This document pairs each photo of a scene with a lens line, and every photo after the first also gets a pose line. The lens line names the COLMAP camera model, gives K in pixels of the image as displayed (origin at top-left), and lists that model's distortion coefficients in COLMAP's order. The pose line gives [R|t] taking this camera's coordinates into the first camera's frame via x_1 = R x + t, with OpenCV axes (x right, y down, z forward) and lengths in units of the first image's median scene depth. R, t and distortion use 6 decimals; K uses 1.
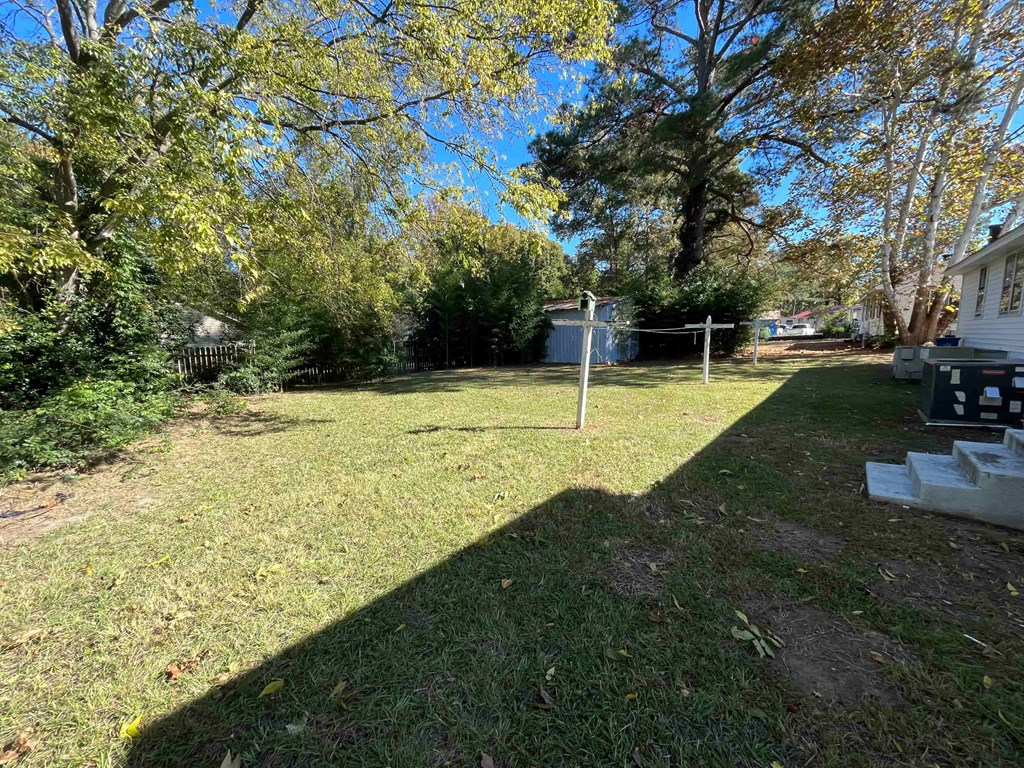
lens RADIAL K [[416.1, 0, 506.2], [0, 416.1, 387.4], [0, 0, 1]] dist [-0.003946, -0.000498]
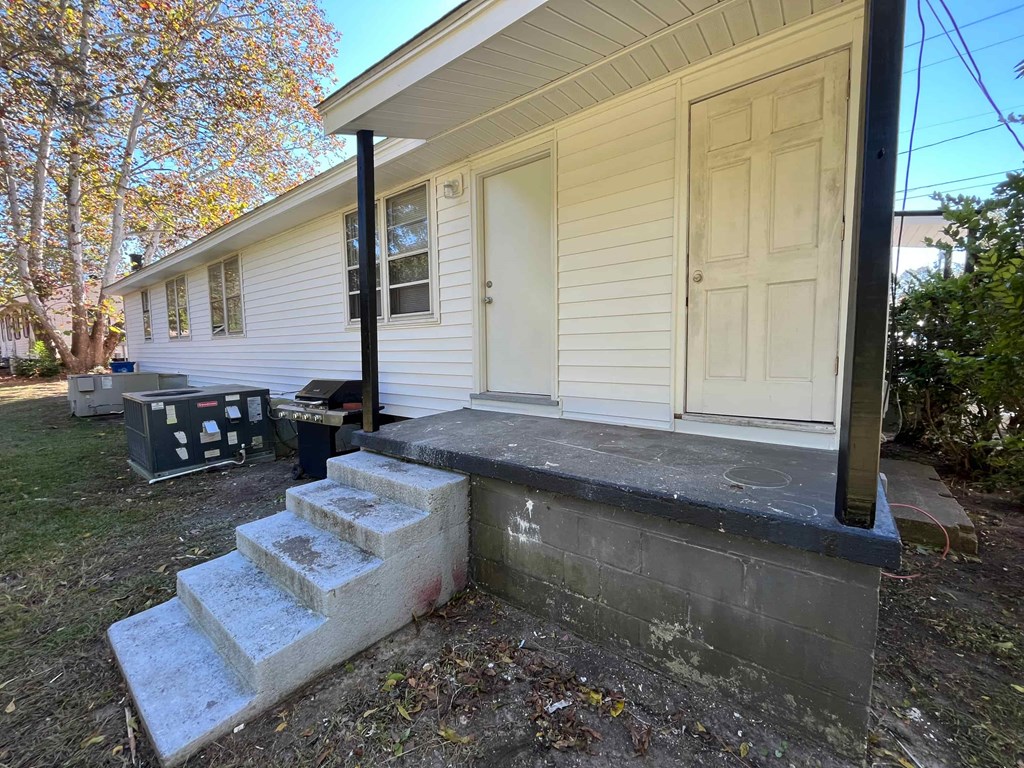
lens RADIAL K [[416.1, 0, 507.8], [0, 416.1, 388.5], [0, 0, 1]] dist [-0.003946, -0.000498]
pose [[-0.014938, -0.084707, 0.996294, 0.119510], [0.133970, 0.987251, 0.085947, -0.024160], [-0.990873, 0.134757, -0.003399, 0.148614]]
